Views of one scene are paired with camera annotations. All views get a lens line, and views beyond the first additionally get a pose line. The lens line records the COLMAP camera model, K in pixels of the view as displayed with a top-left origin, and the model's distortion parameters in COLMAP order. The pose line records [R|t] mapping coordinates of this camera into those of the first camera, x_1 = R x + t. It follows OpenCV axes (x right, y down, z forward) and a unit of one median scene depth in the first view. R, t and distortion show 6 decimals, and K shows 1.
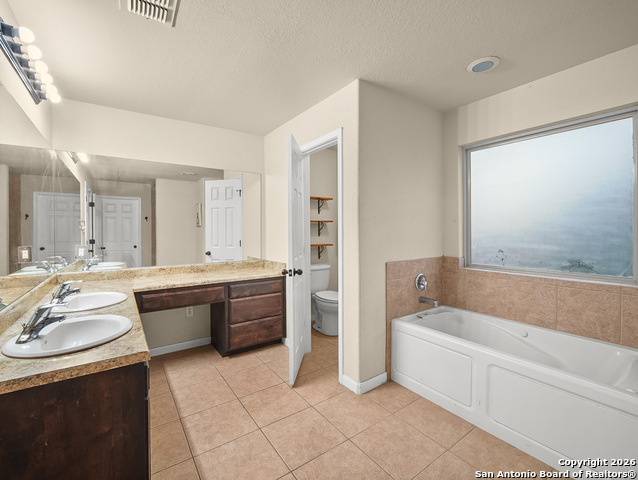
lens RADIAL K [[287.7, 0, 320.5], [0, 287.7, 234.7], [0, 0, 1]] dist [-0.018655, 0.004581]
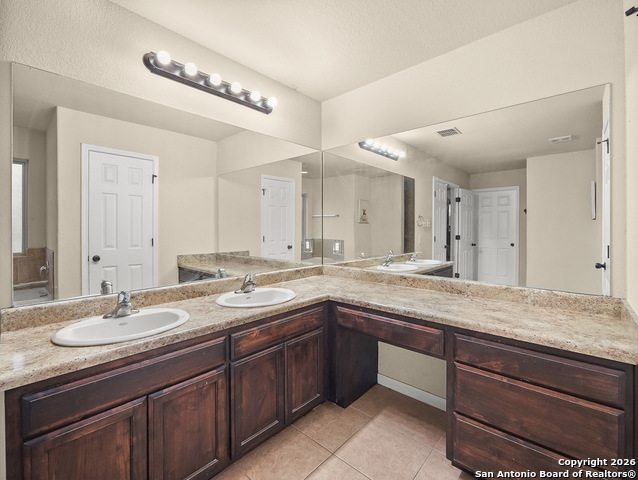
lens RADIAL K [[287.7, 0, 315.0], [0, 287.7, 230.0], [0, 0, 1]] dist [-0.018655, 0.004581]
pose [[0.204545, 0.013113, -0.978769, 0.055787], [-0.018493, 0.999784, 0.009530, -0.001602], [0.978682, 0.016151, 0.204743, 0.316222]]
